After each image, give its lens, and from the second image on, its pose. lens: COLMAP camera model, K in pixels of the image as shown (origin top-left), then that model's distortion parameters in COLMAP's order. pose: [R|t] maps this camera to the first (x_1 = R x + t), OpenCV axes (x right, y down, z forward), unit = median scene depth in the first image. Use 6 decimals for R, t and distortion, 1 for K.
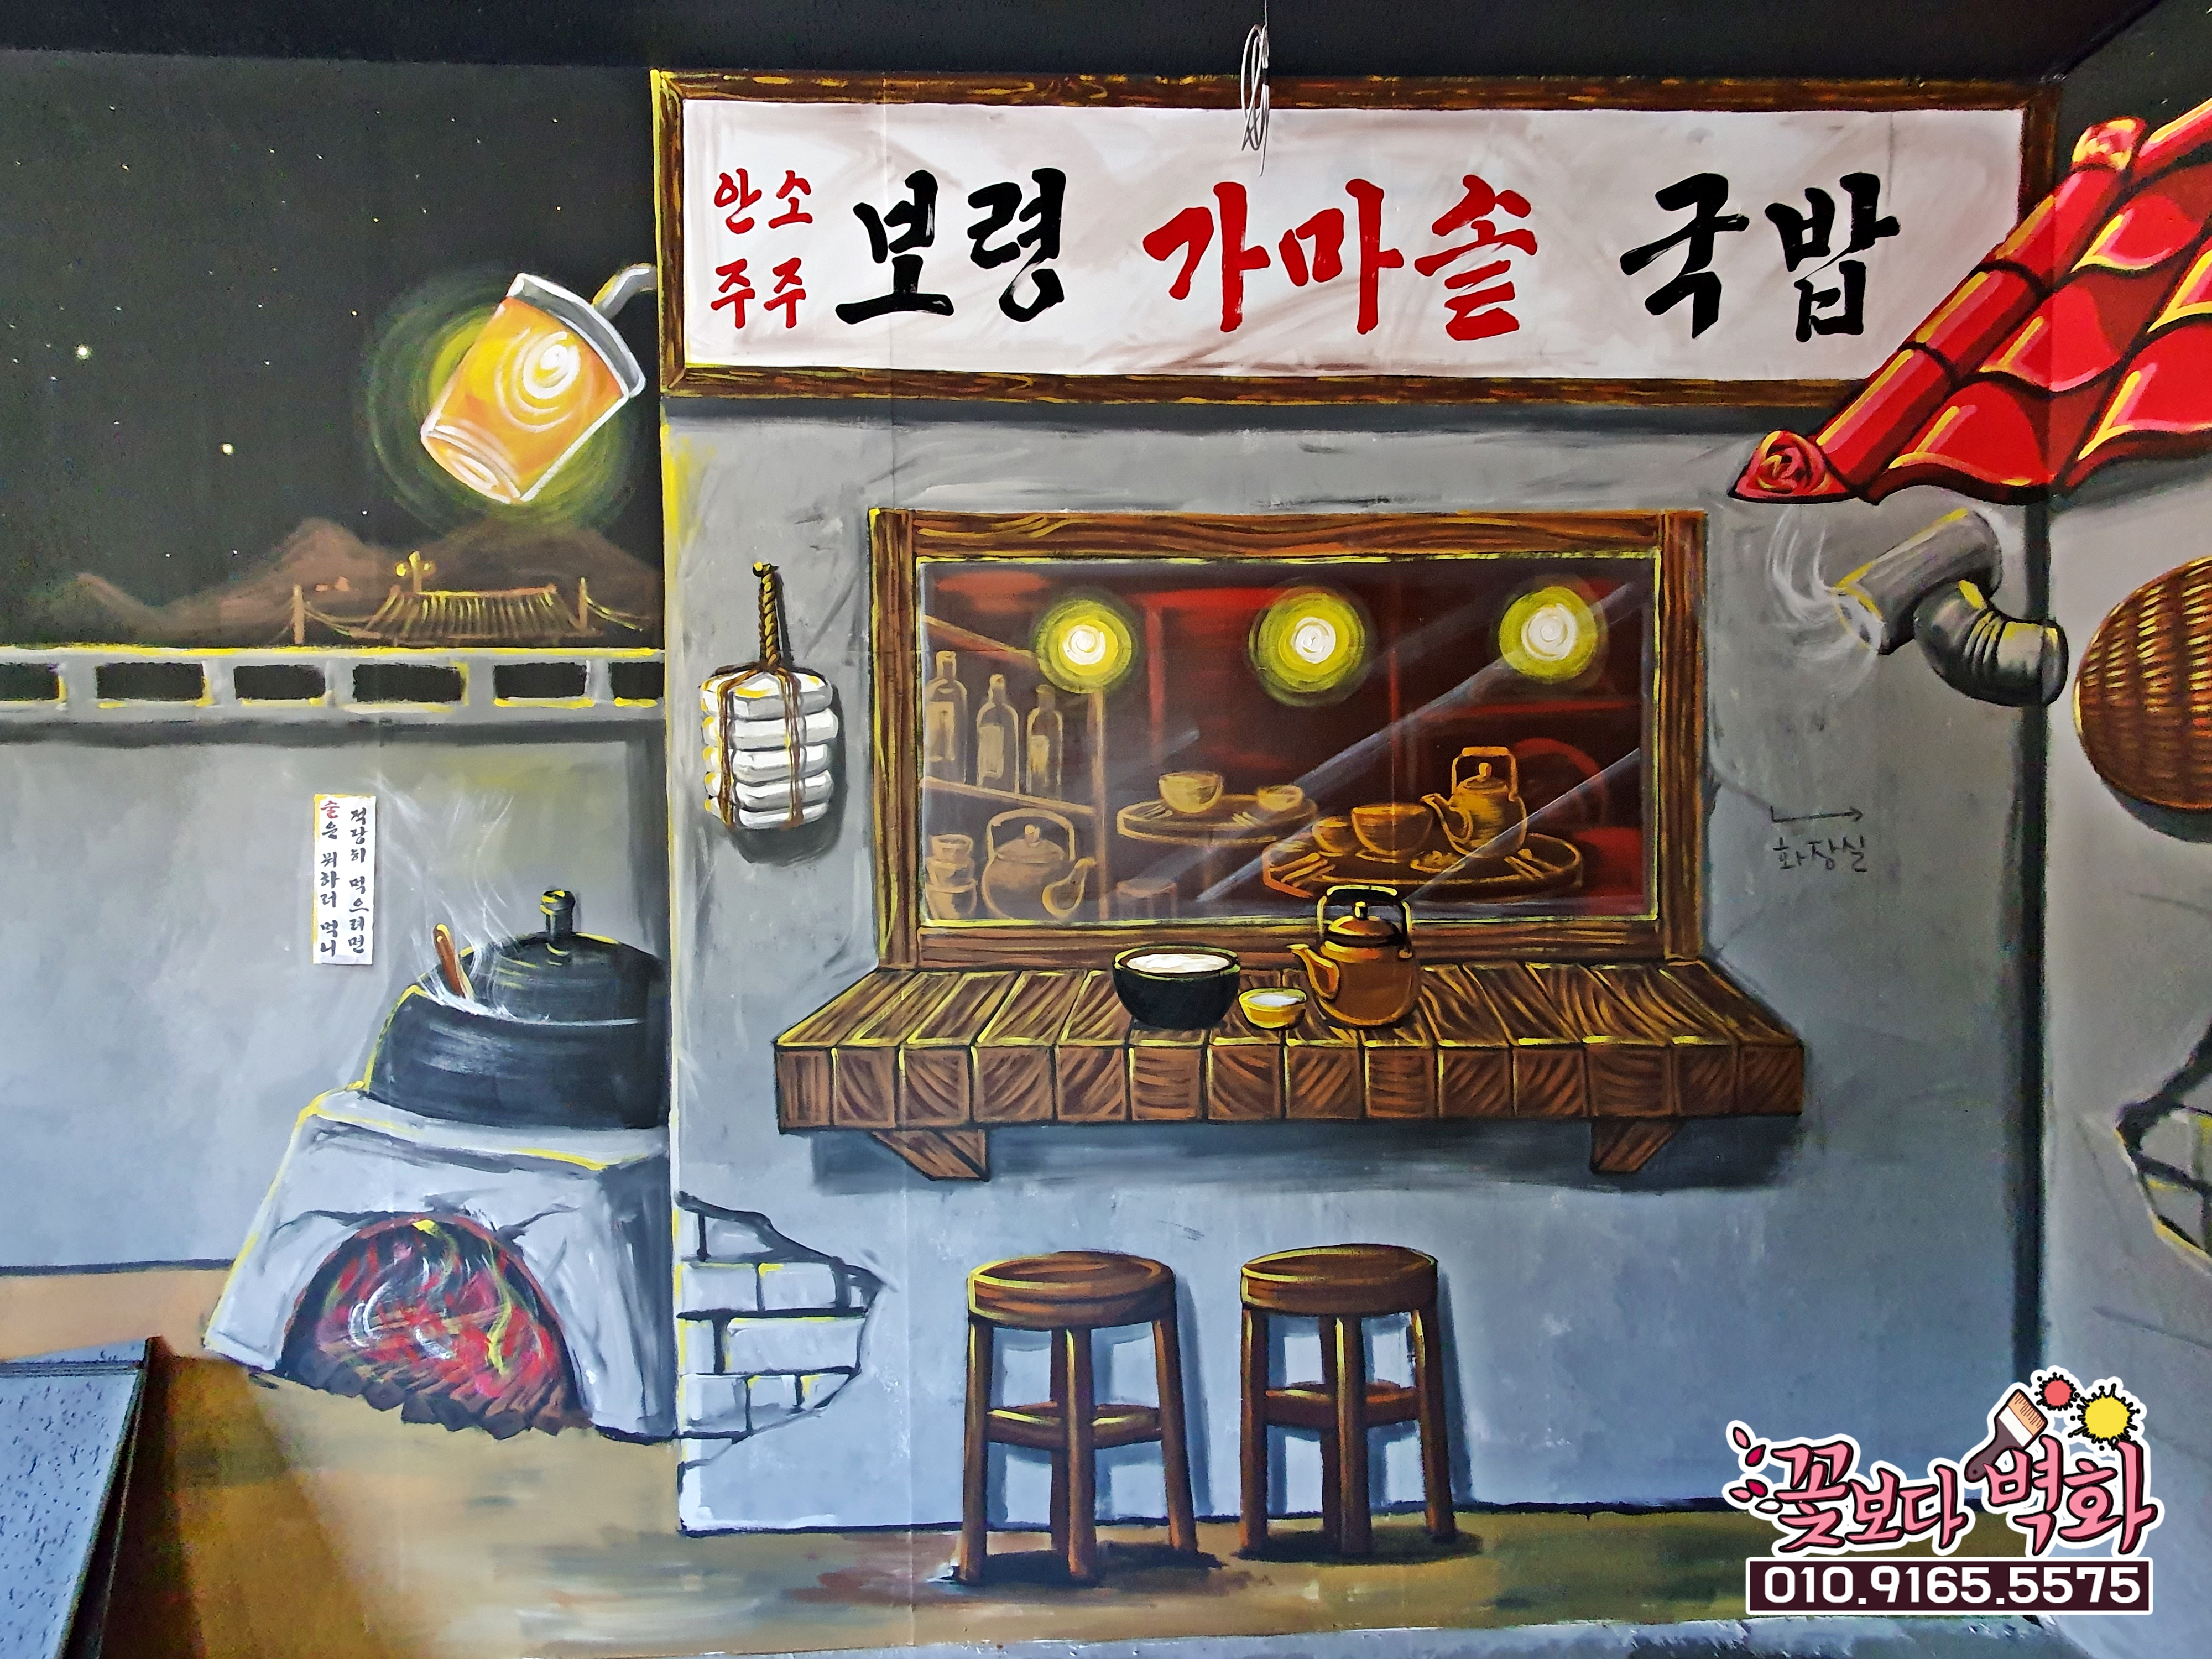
lens RADIAL K [[868.9, 0, 1120.8], [0, 868.9, 832.0], [0, 0, 1]] dist [0.012659, -0.001882]
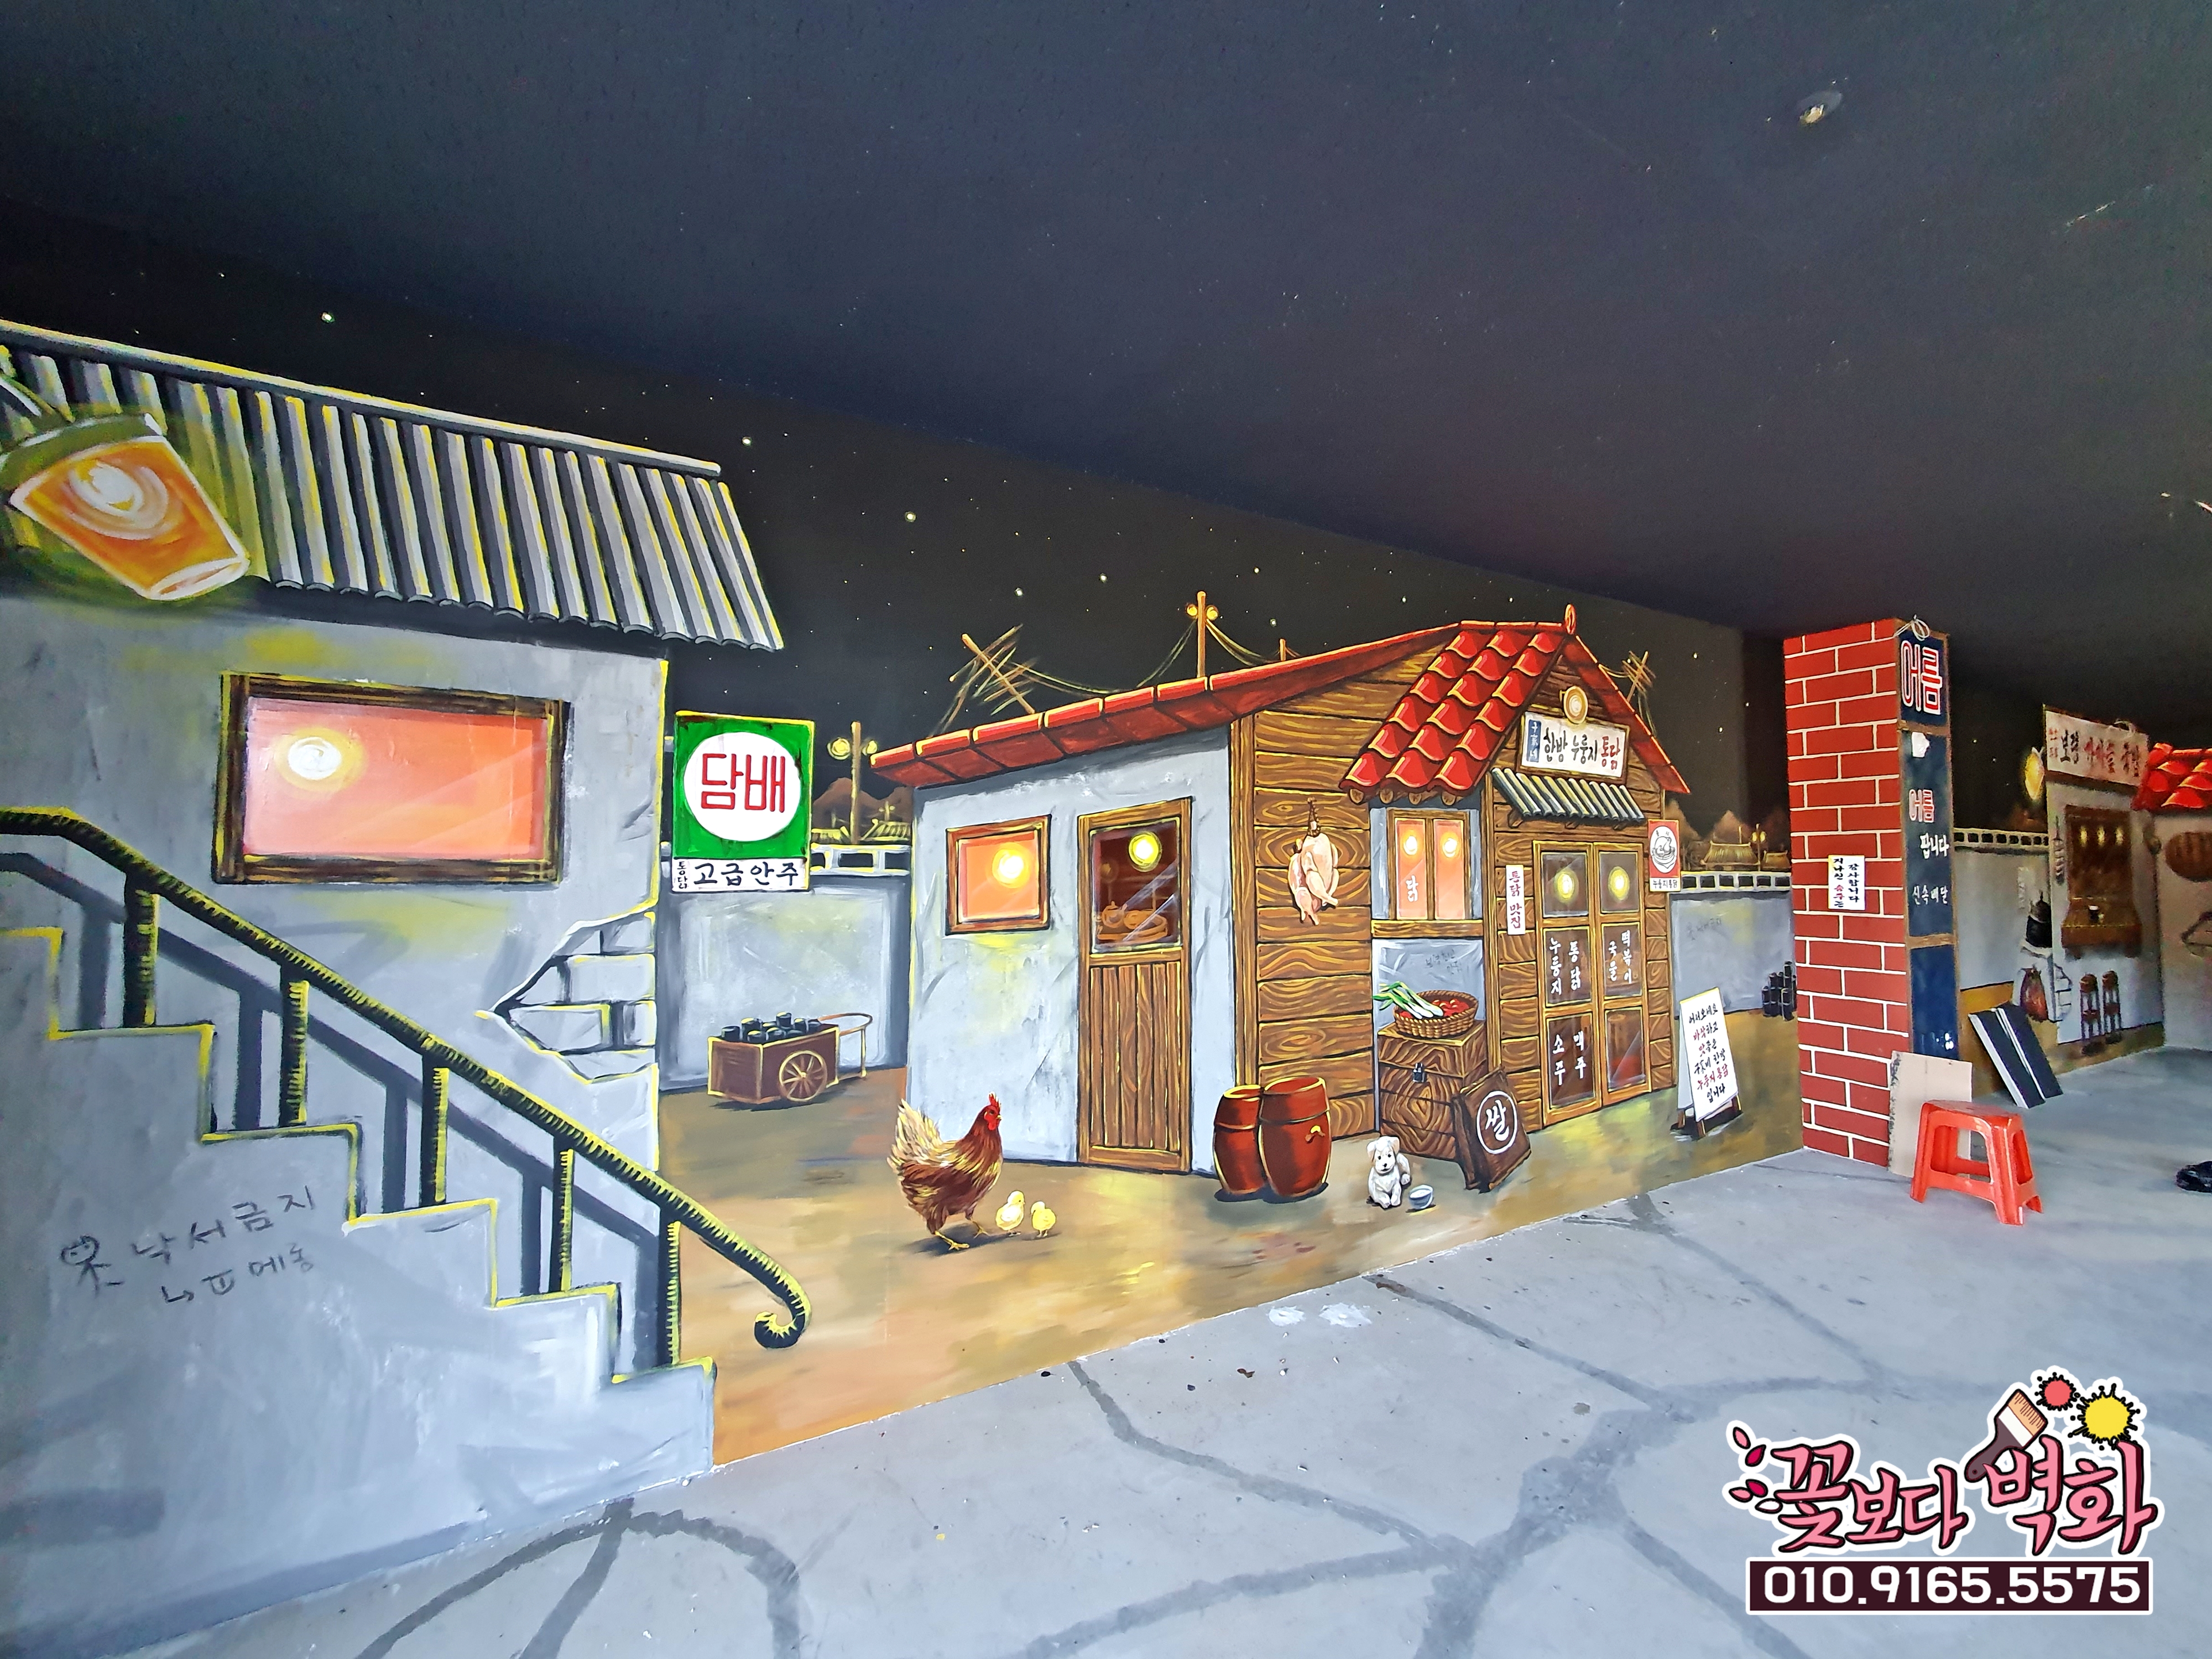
lens RADIAL K [[868.9, 0, 1139.5], [0, 868.9, 836.8], [0, 0, 1]] dist [0.012659, -0.001882]
pose [[0.887132, 0.031989, 0.460406, -6.364932], [-0.002248, 0.997883, -0.065000, 0.093180], [-0.461511, 0.056628, 0.885325, -0.748843]]
